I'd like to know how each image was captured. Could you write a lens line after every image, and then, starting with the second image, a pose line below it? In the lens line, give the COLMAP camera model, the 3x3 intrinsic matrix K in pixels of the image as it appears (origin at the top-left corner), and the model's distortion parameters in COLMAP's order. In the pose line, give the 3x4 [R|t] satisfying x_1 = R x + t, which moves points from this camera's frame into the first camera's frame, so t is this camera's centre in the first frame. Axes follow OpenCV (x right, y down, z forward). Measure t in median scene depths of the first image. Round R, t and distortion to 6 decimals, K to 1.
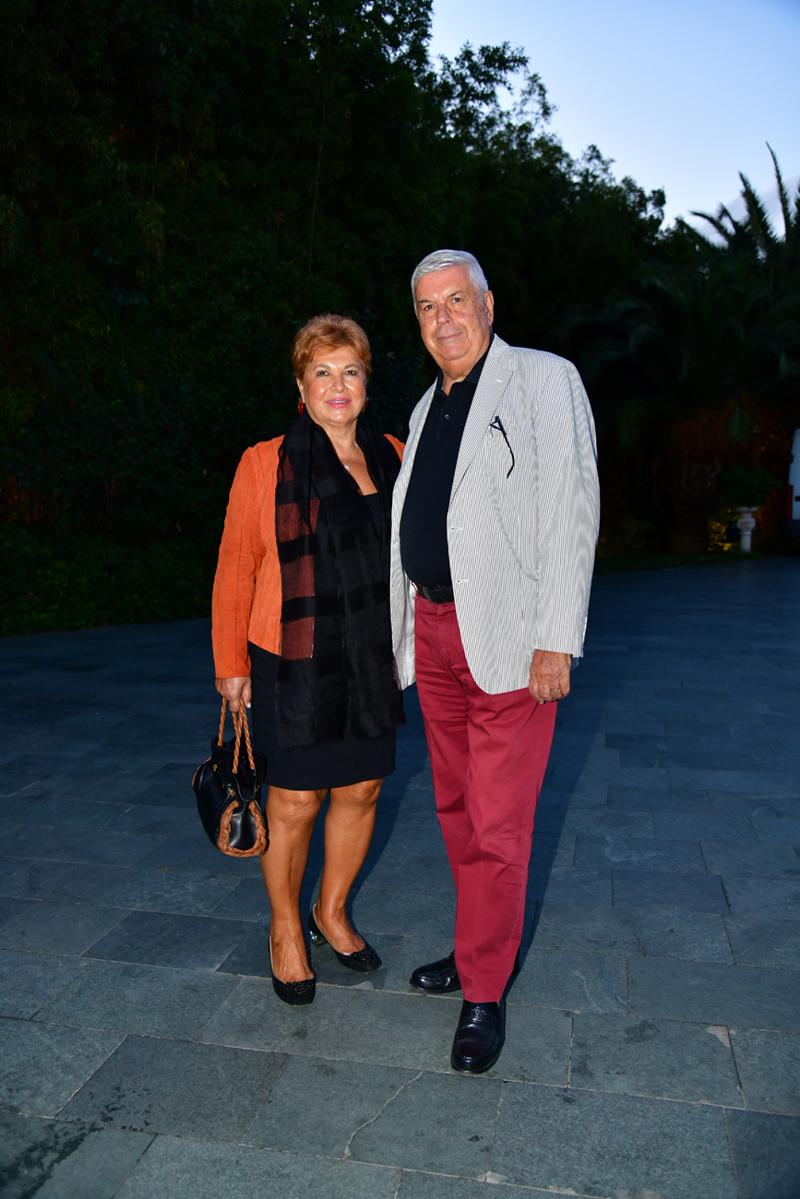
lens RADIAL K [[950.0, 0, 404.6], [0, 950.0, 577.4], [0, 0, 1]] dist [-0.004303, 0.017630]
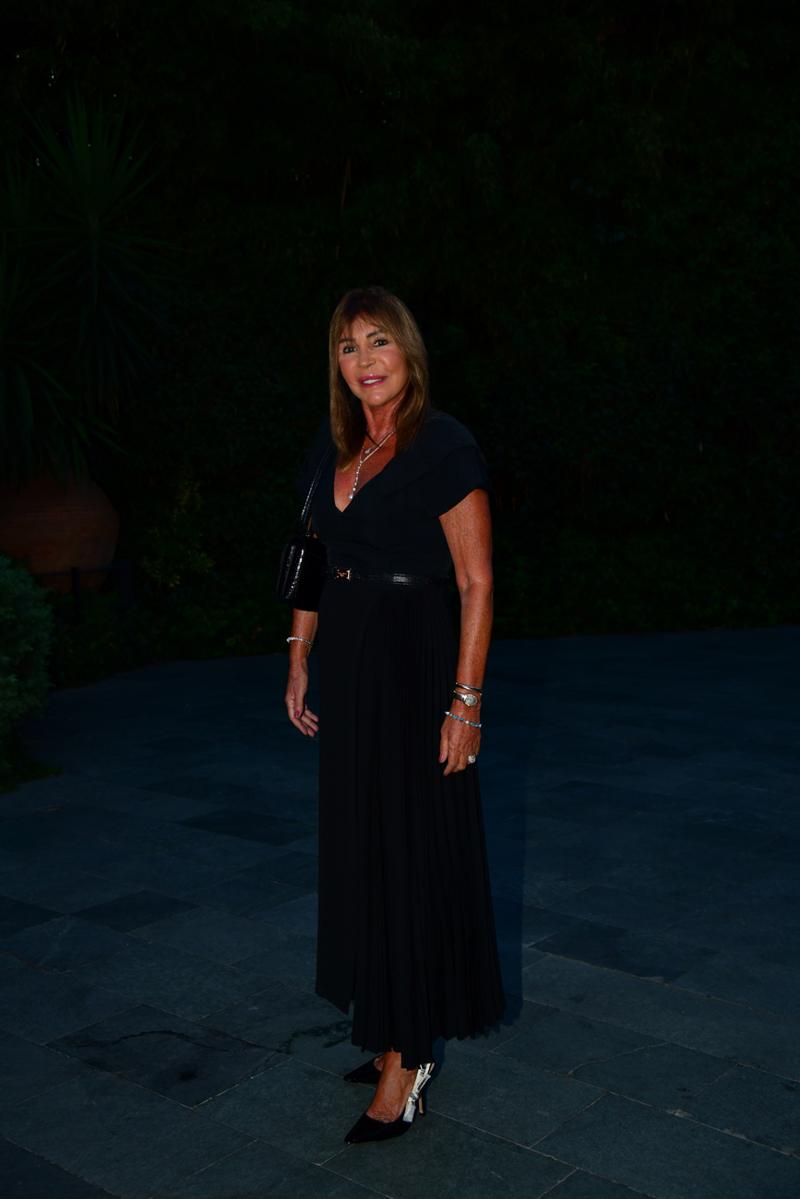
lens RADIAL K [[1306.6, 0, 400.6], [0, 1306.6, 600.9], [0, 0, 1]] dist [0.128951, 0.000000]
pose [[0.886661, 0.038511, -0.460813, 0.085410], [-0.030596, 0.999228, 0.024638, -0.002746], [0.461407, -0.007747, 0.887155, -0.097173]]
